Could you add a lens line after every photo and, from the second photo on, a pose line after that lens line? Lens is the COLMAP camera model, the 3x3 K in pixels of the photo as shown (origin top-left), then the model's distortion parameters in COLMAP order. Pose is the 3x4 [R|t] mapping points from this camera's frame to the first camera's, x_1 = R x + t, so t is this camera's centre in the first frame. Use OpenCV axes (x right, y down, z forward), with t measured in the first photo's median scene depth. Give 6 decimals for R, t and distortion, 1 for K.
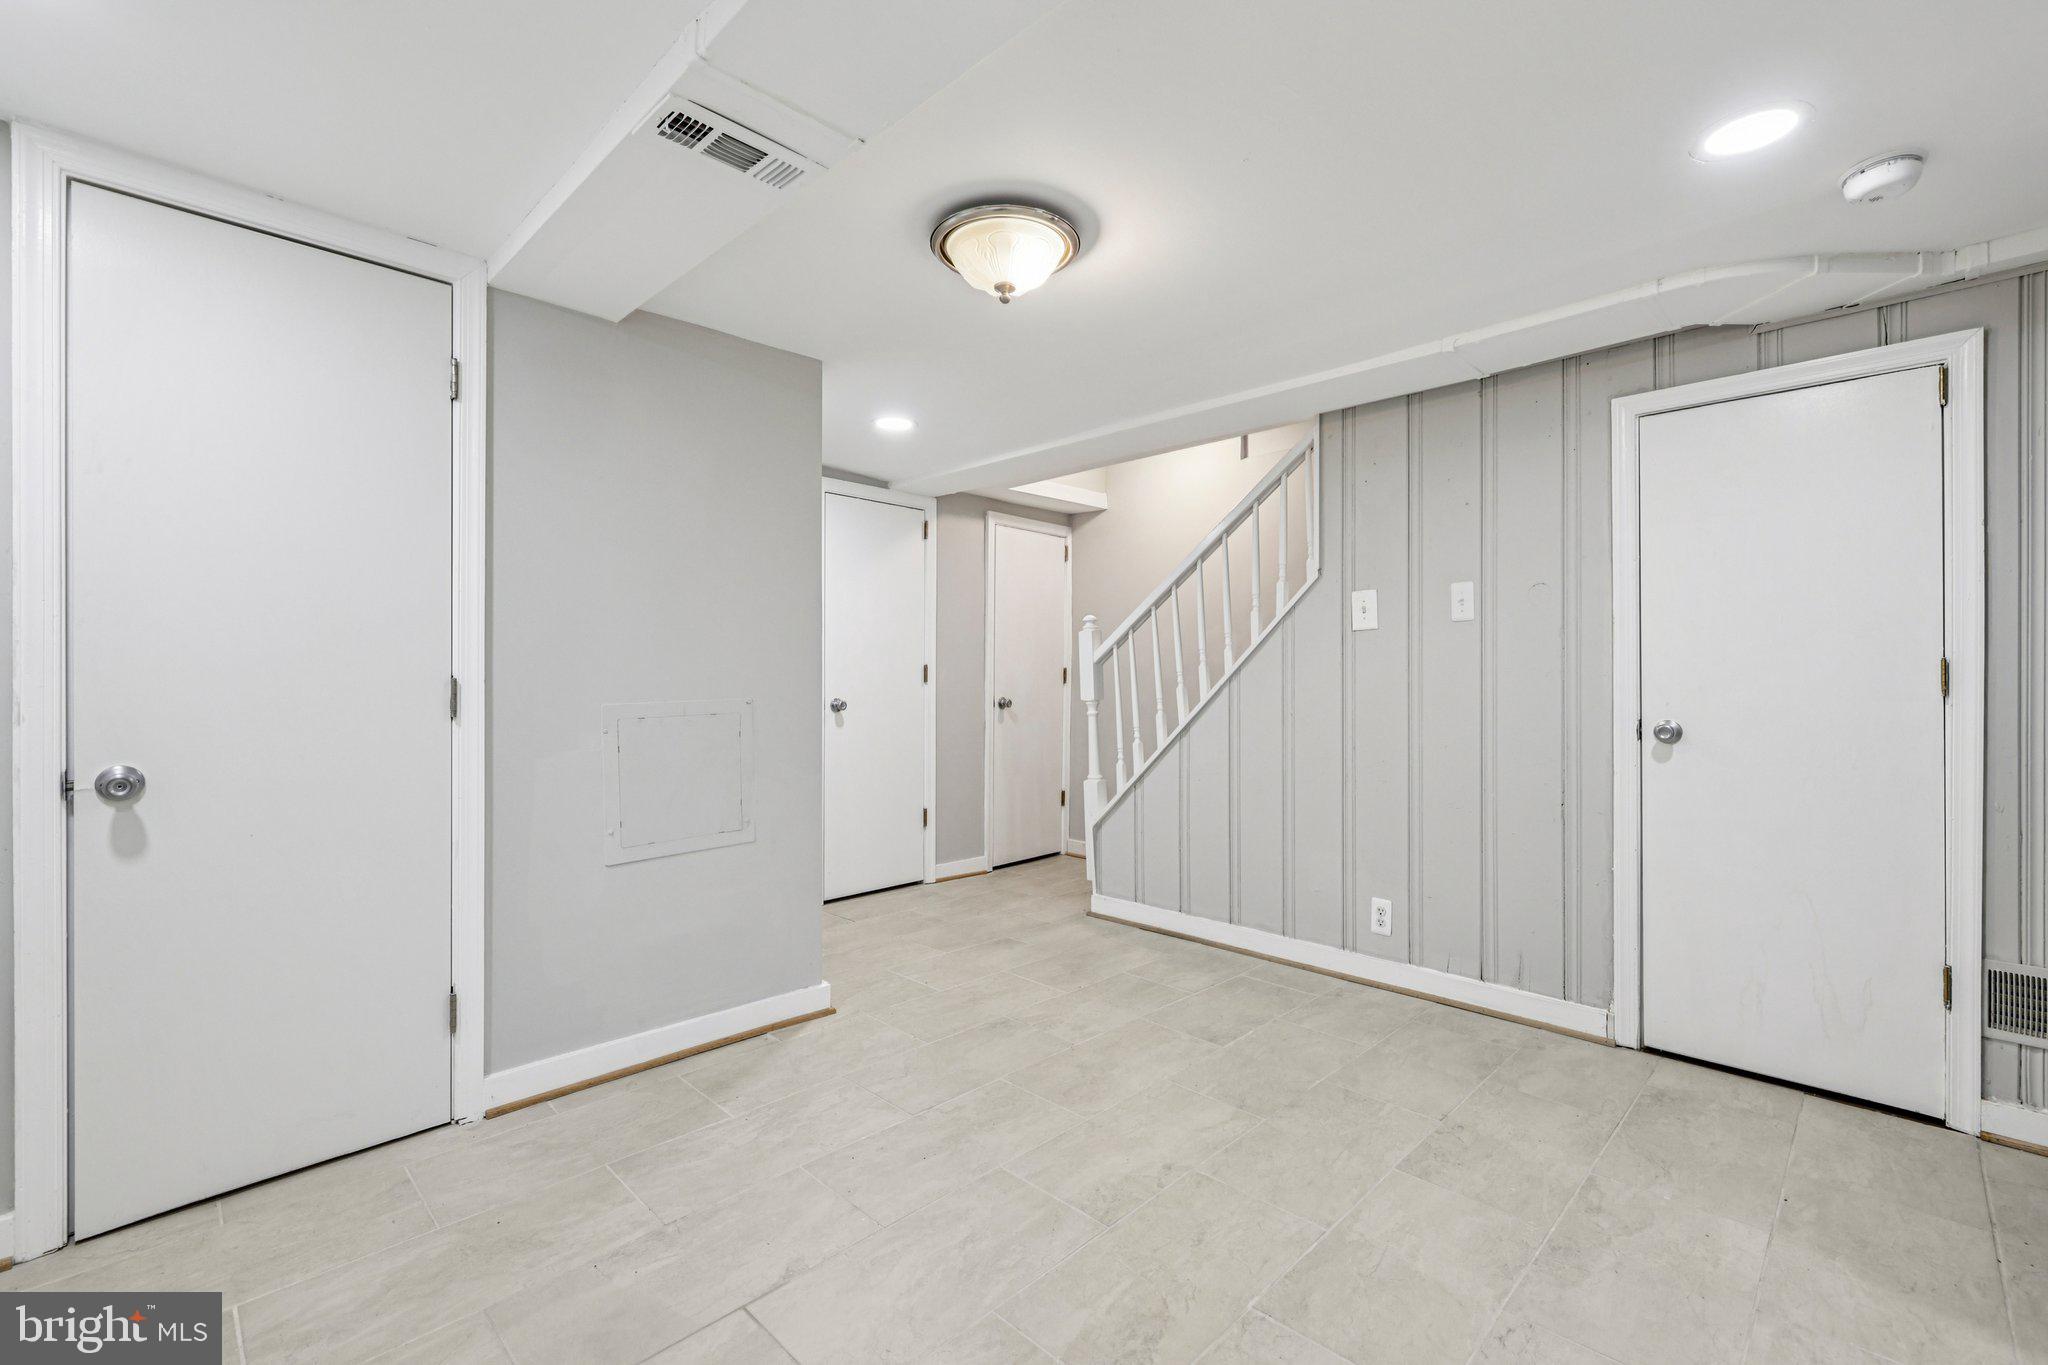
lens RADIAL K [[881.4, 0, 1023.2], [0, 881.4, 681.0], [0, 0, 1]] dist [-0.000649, 0.000854]
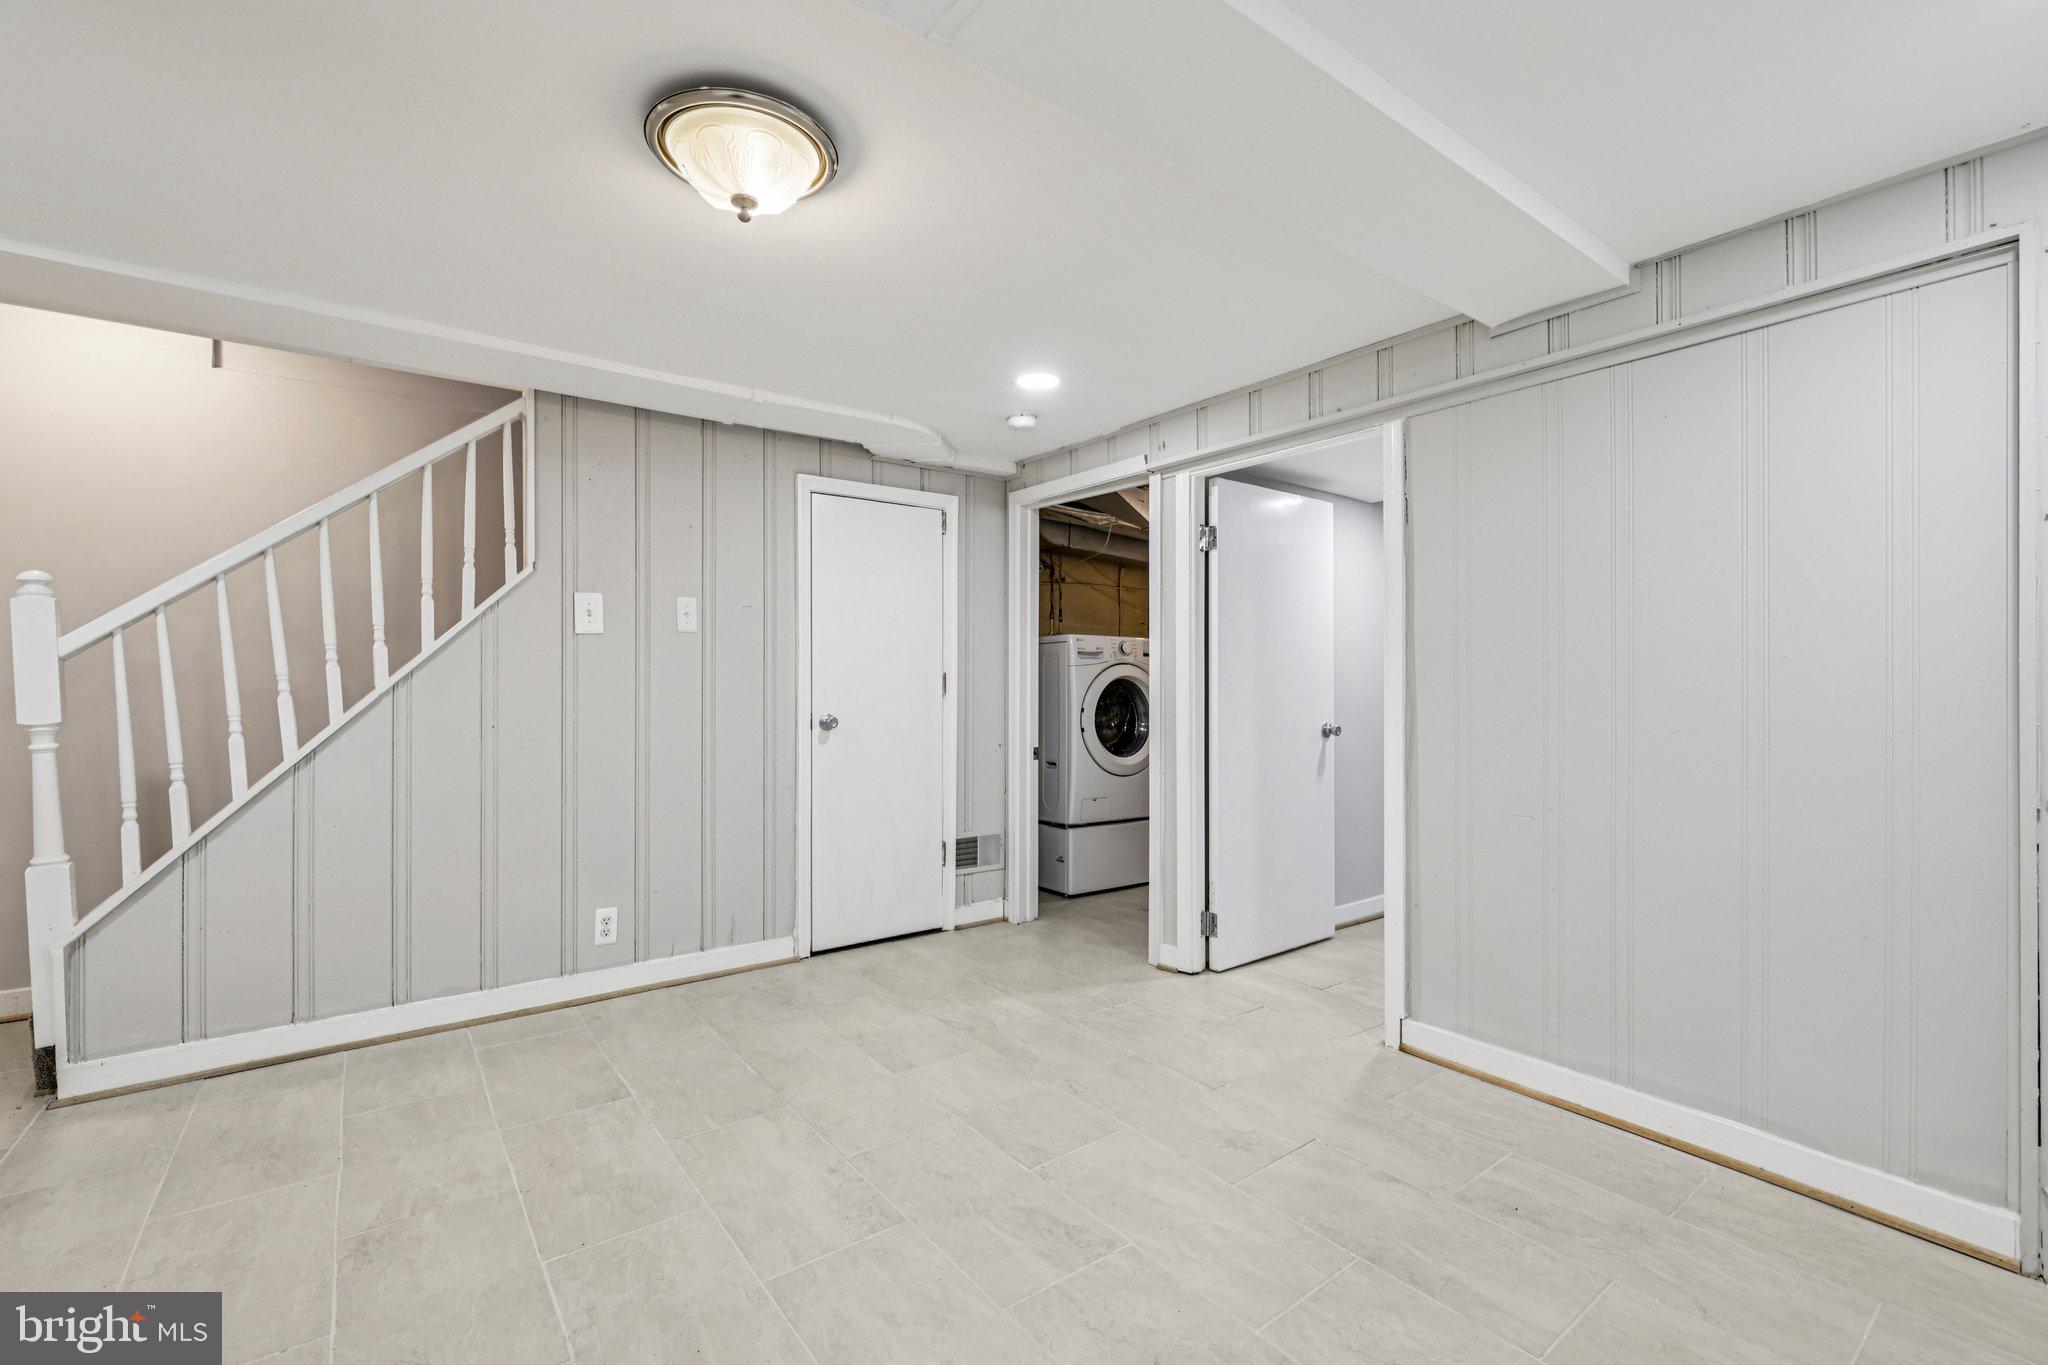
lens RADIAL K [[881.4, 0, 1015.4], [0, 881.4, 682.0], [0, 0, 1]] dist [-0.000649, 0.000854]
pose [[0.149729, -0.000537, 0.988727, -0.570326], [0.003263, 0.999995, 0.000049, -0.004582], [-0.988722, 0.003219, 0.149730, 0.457361]]
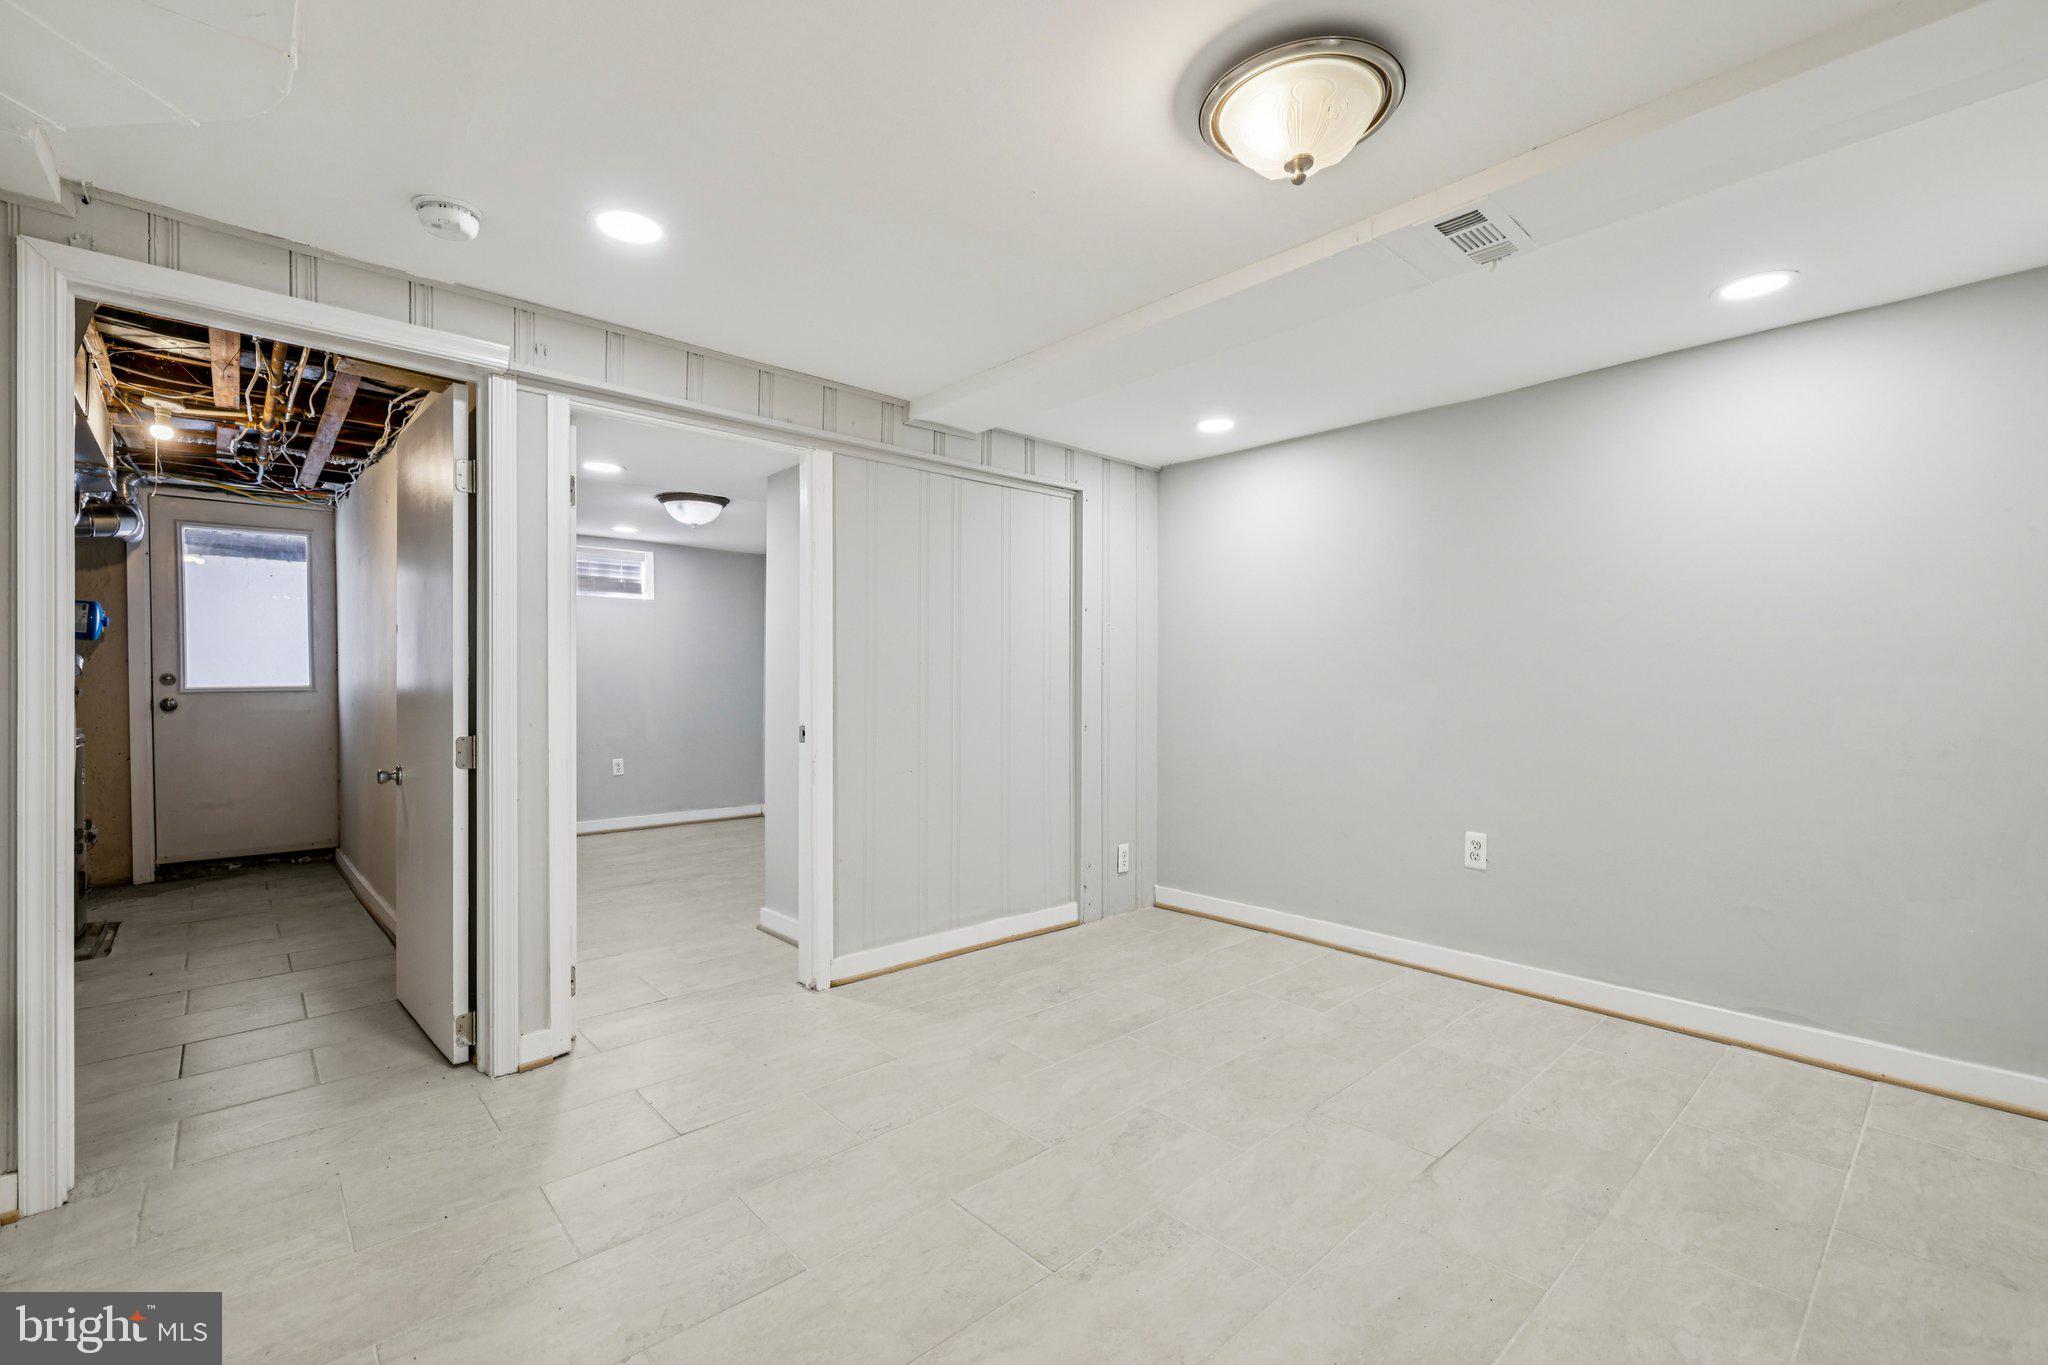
lens RADIAL K [[881.4, 0, 1017.0], [0, 881.4, 684.7], [0, 0, 1]] dist [-0.000649, 0.000854]
pose [[-0.998136, -0.004179, 0.060885, 0.127742], [-0.003760, 0.999969, 0.006990, -0.000672], [-0.060912, 0.006748, -0.998120, 1.293108]]
